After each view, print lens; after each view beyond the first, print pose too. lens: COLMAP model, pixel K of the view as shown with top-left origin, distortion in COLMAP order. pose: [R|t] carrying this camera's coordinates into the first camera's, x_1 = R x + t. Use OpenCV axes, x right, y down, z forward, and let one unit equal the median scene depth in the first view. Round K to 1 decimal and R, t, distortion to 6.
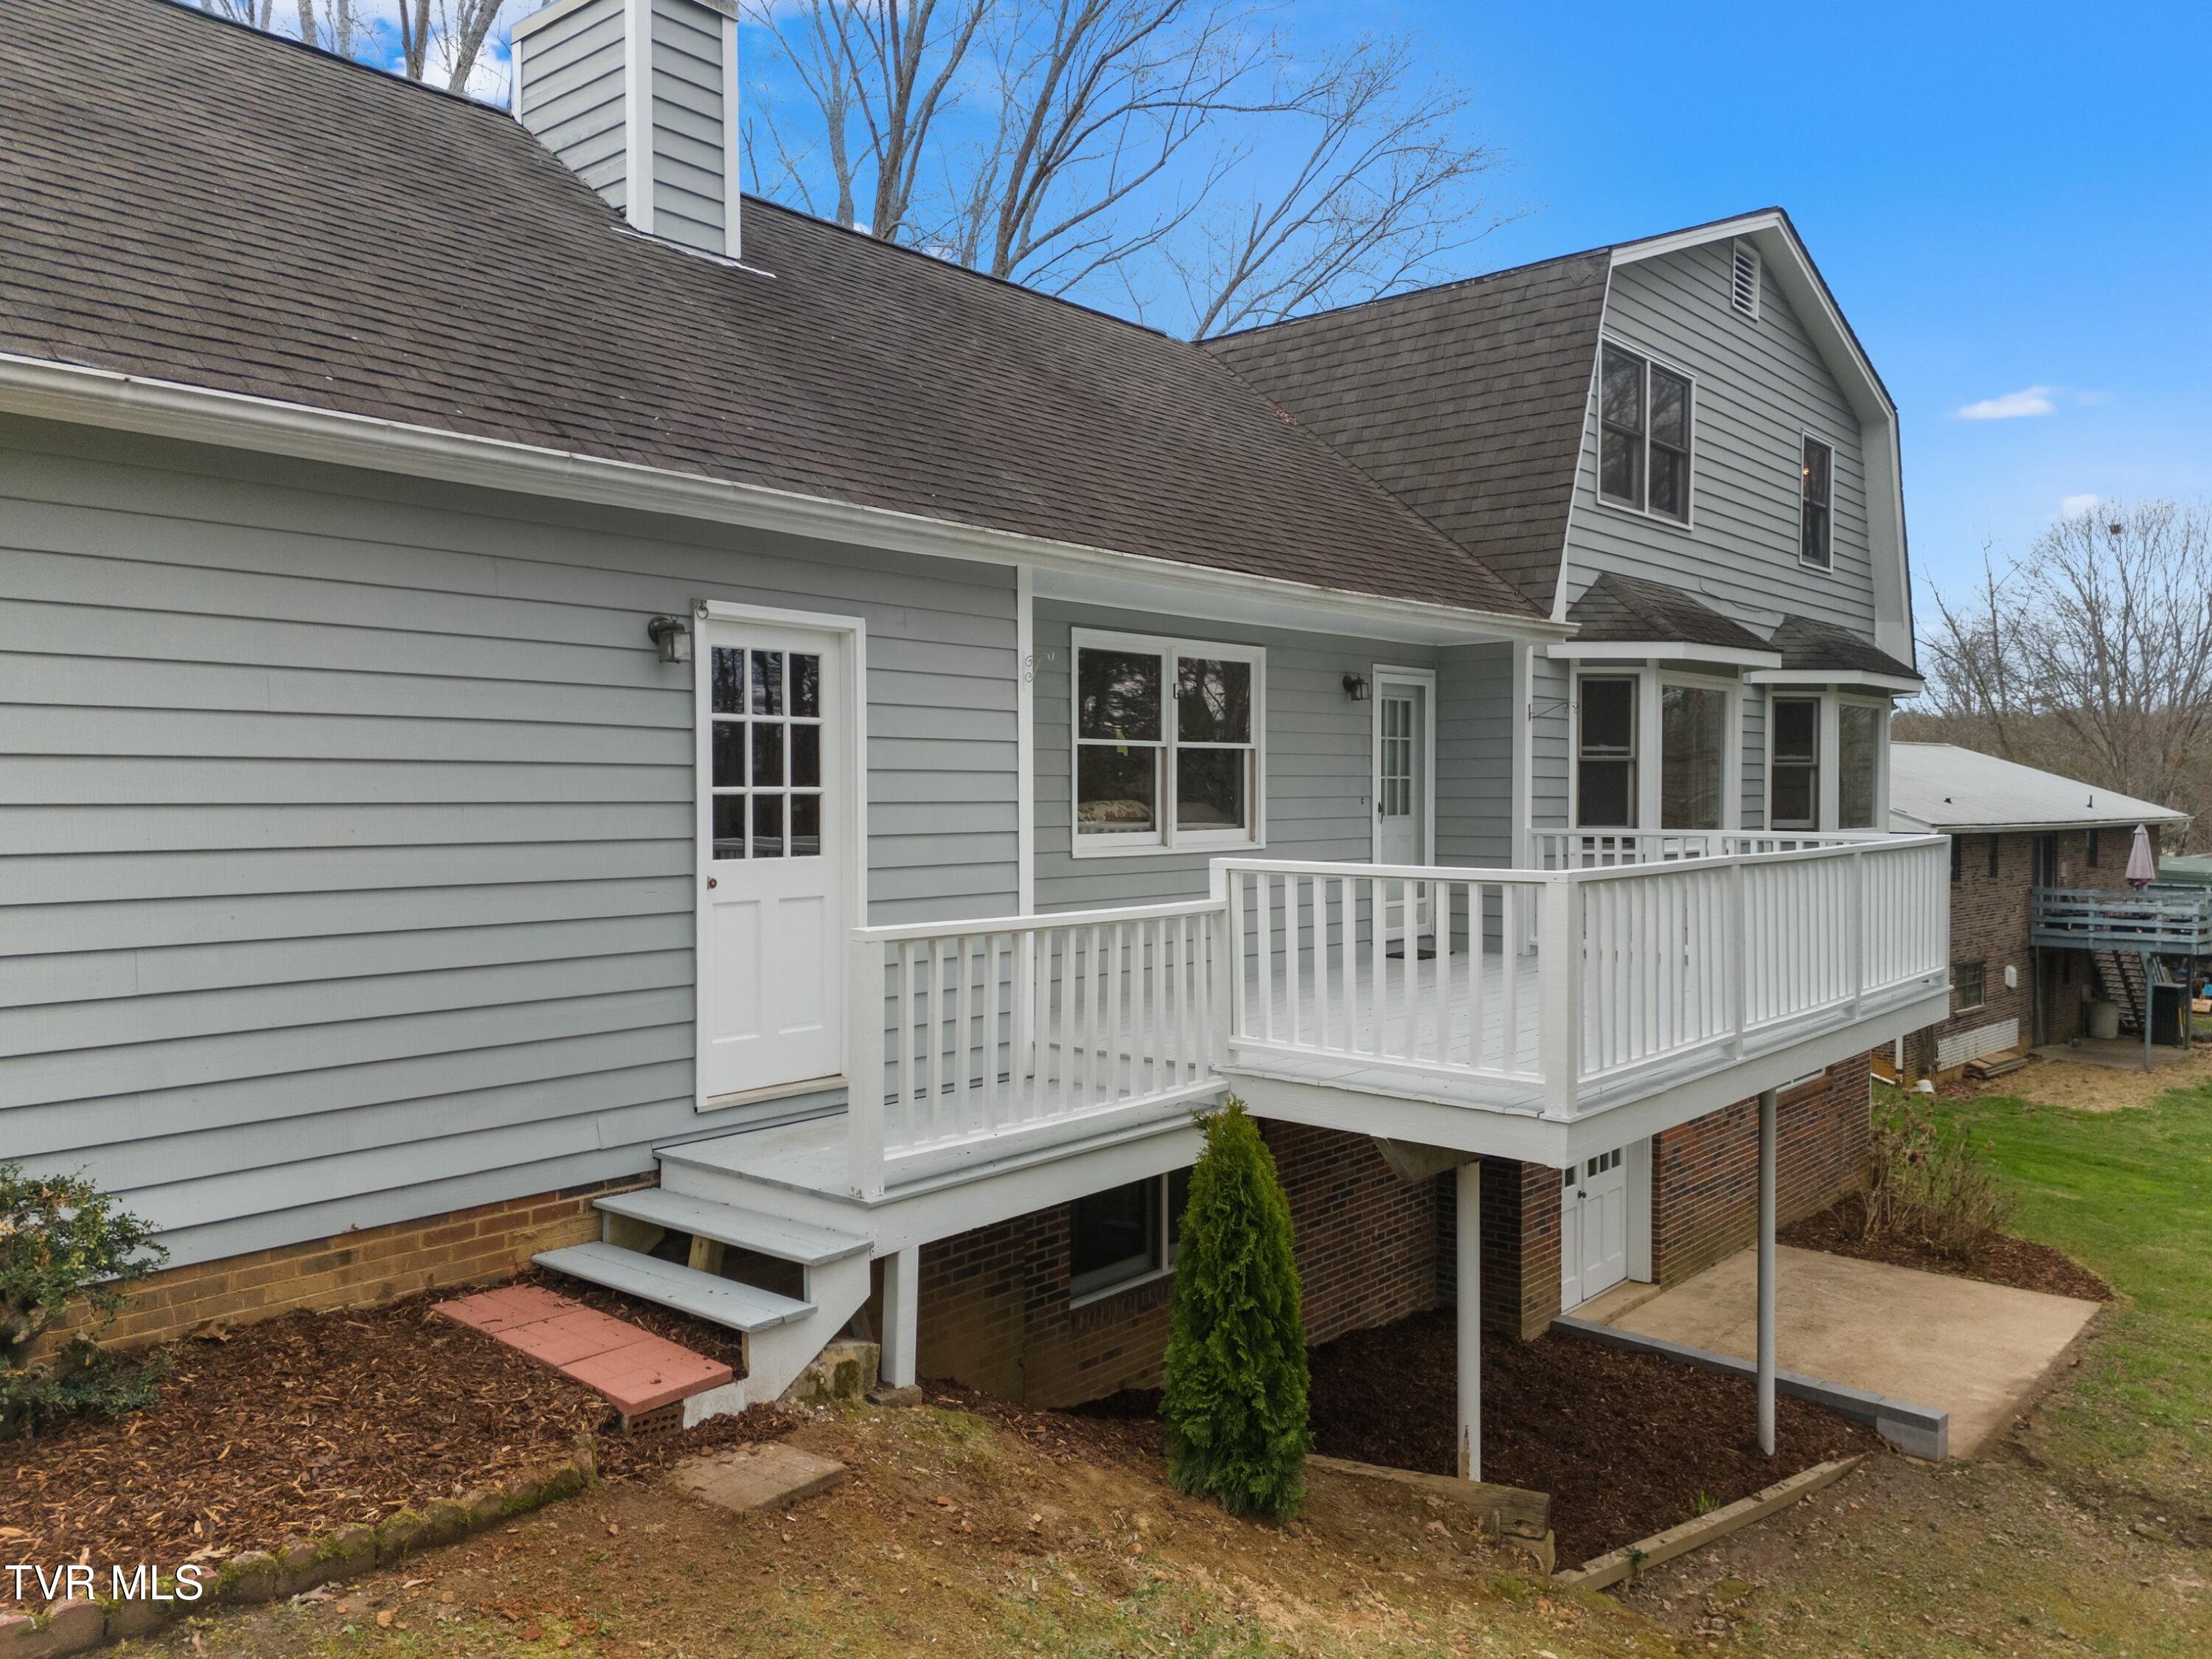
lens RADIAL K [[1671.4, 0, 1105.9], [0, 1671.4, 812.3], [0, 0, 1]] dist [0.001335, -0.001149]
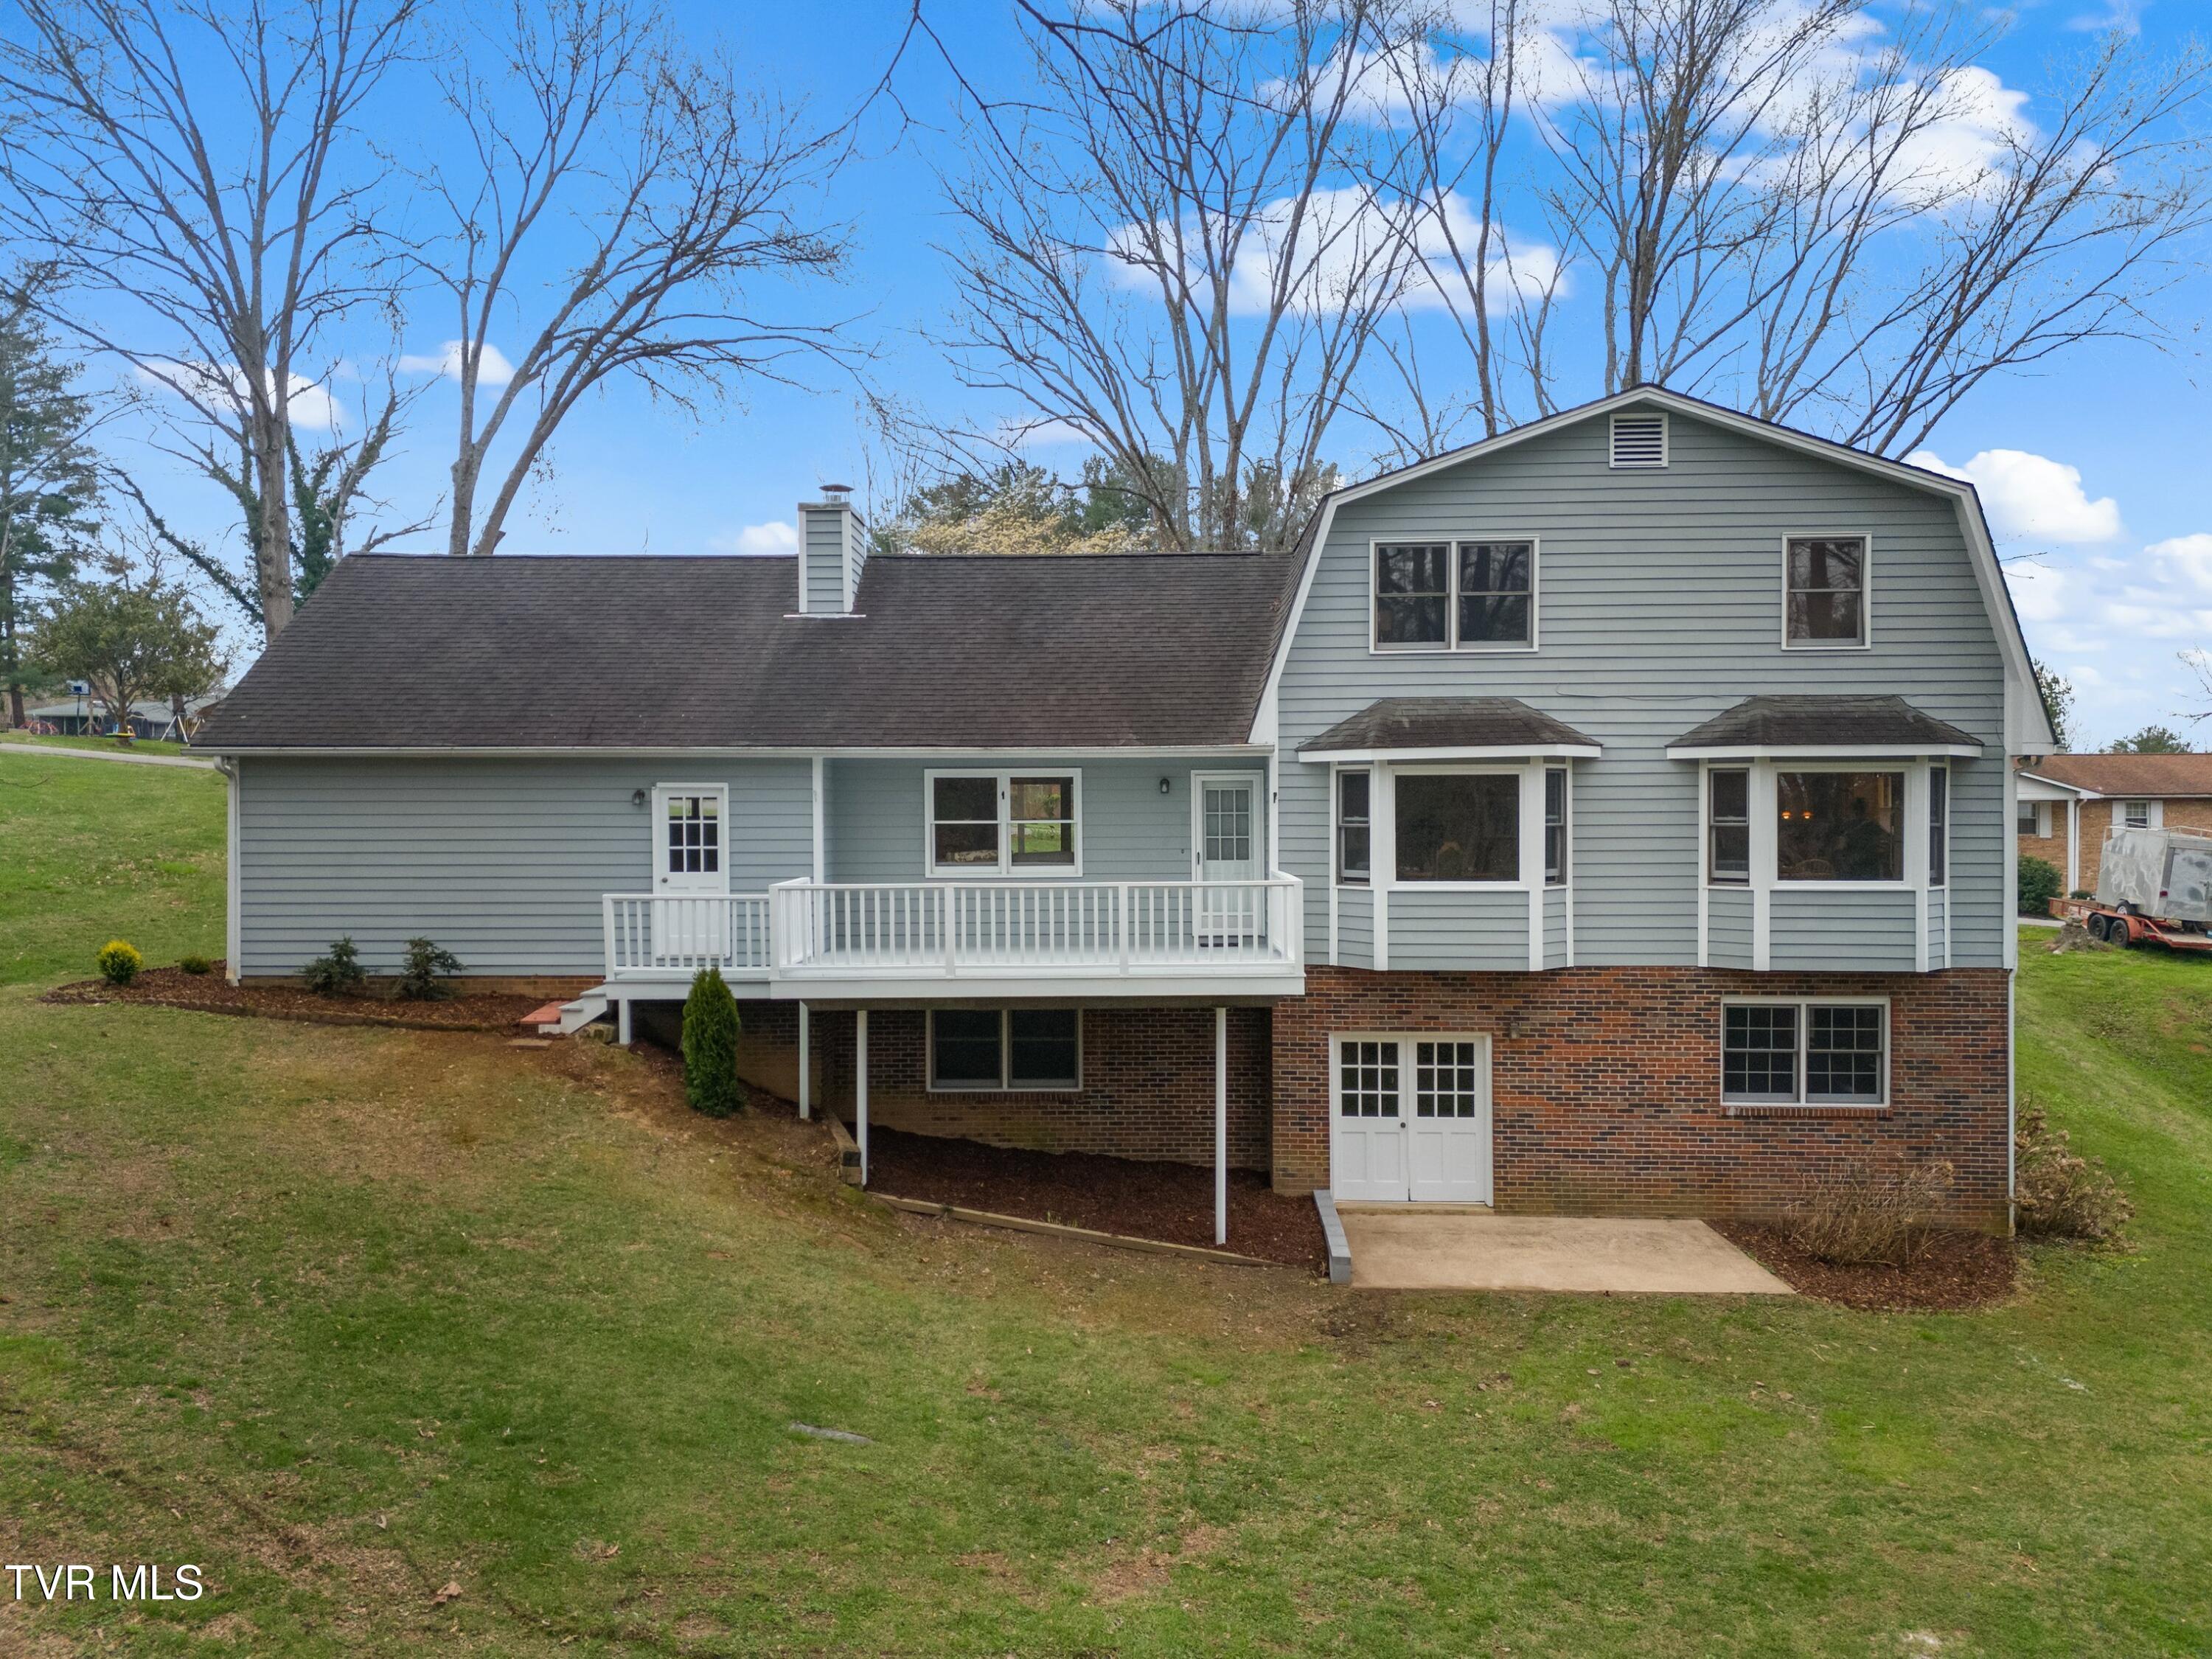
lens RADIAL K [[1671.4, 0, 1099.6], [0, 1671.4, 831.4], [0, 0, 1]] dist [0.001335, -0.001149]
pose [[0.633932, 0.010165, -0.773322, 1.679296], [-0.006833, 0.999948, 0.007543, -0.046952], [0.773359, 0.000503, 0.633969, -0.167161]]
